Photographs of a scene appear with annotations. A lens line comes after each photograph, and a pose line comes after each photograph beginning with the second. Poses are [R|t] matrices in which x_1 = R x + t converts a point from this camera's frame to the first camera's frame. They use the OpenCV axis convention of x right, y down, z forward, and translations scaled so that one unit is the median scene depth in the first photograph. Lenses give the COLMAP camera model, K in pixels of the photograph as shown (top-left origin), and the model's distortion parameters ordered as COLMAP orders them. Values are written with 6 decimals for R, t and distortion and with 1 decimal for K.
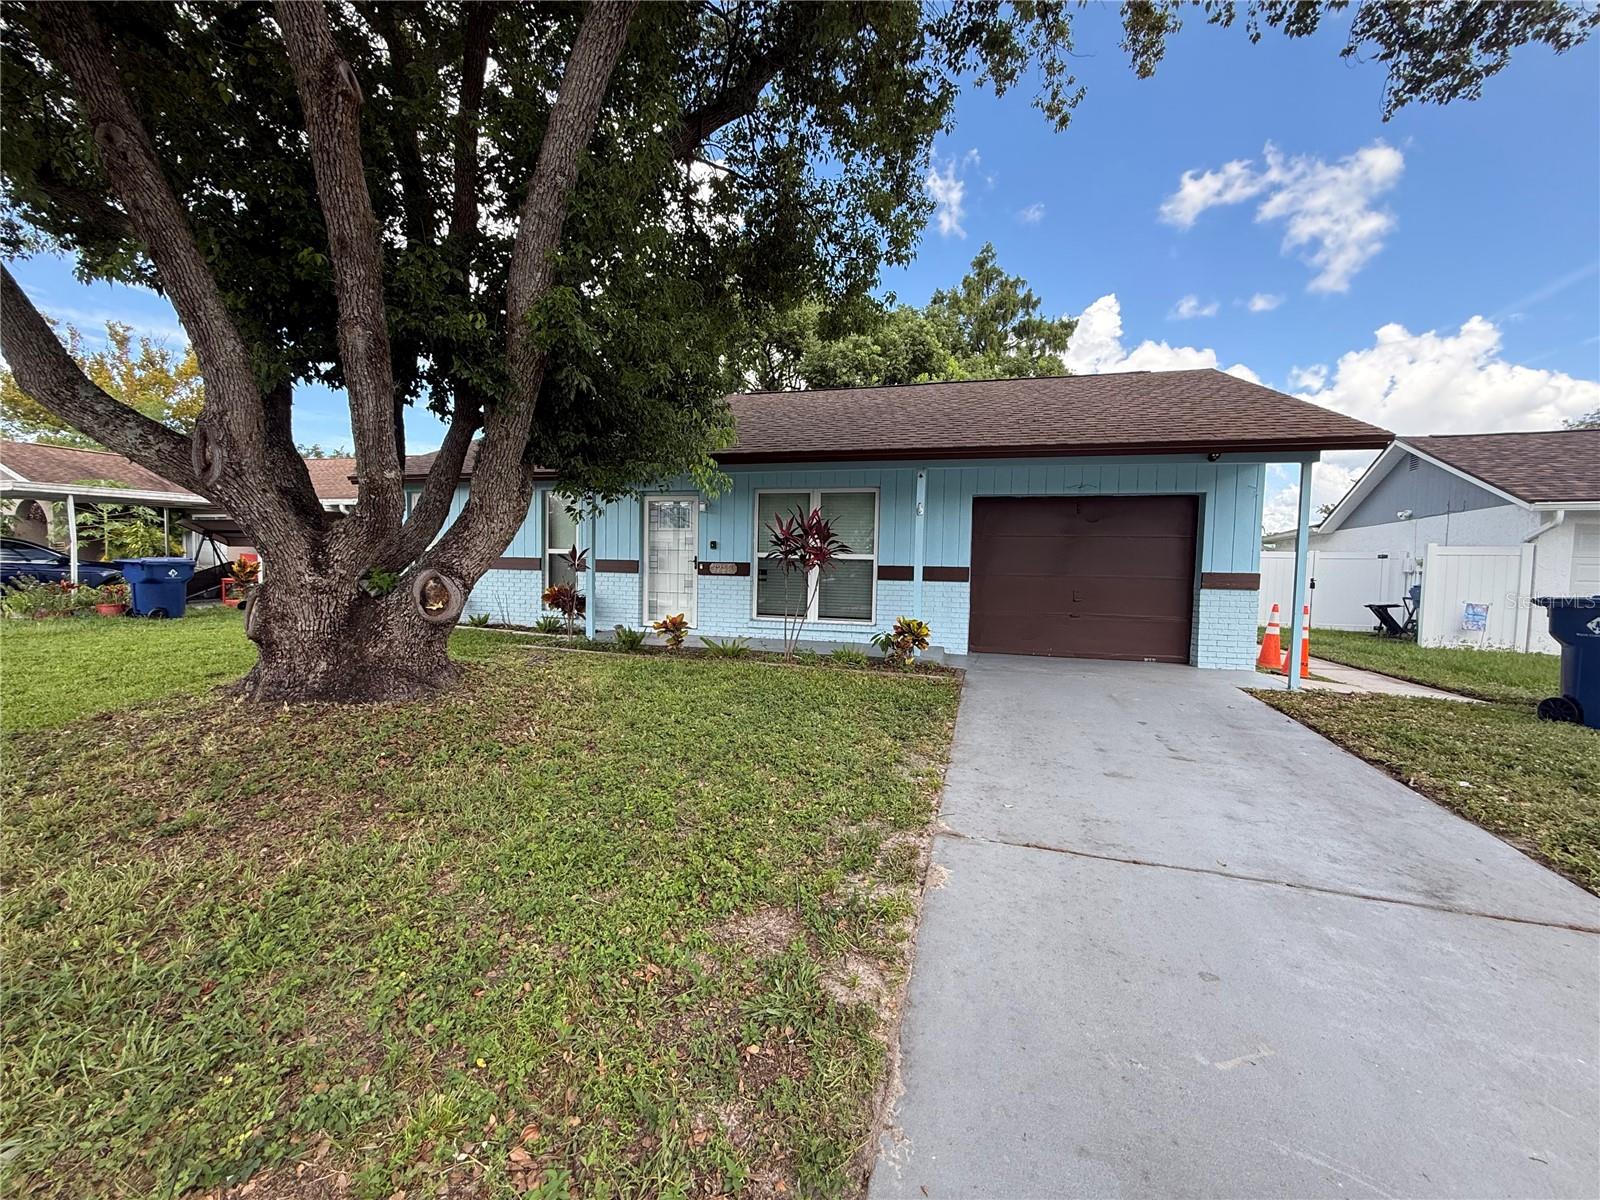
lens RADIAL K [[633.6, 0, 802.5], [0, 633.6, 608.2], [0, 0, 1]] dist [0.001784, -0.000216]
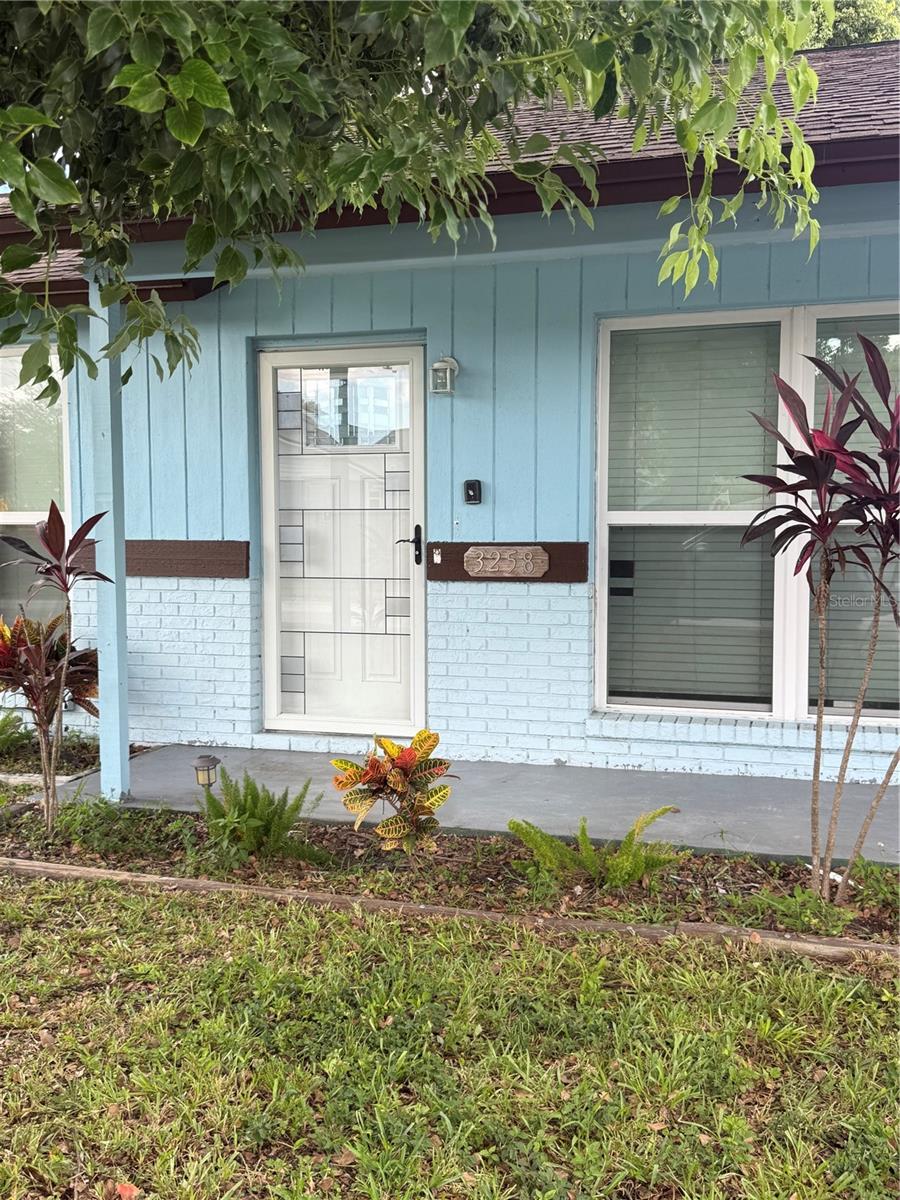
lens RADIAL K [[1160.4, 0, 448.9], [0, 1160.4, 597.8], [0, 0, 1]] dist [0.078936, 0.000000]
pose [[0.999163, -0.020286, -0.035508, -0.132647], [0.020059, 0.999776, -0.006739, -0.039270], [0.035636, 0.006021, 0.999347, 0.385582]]
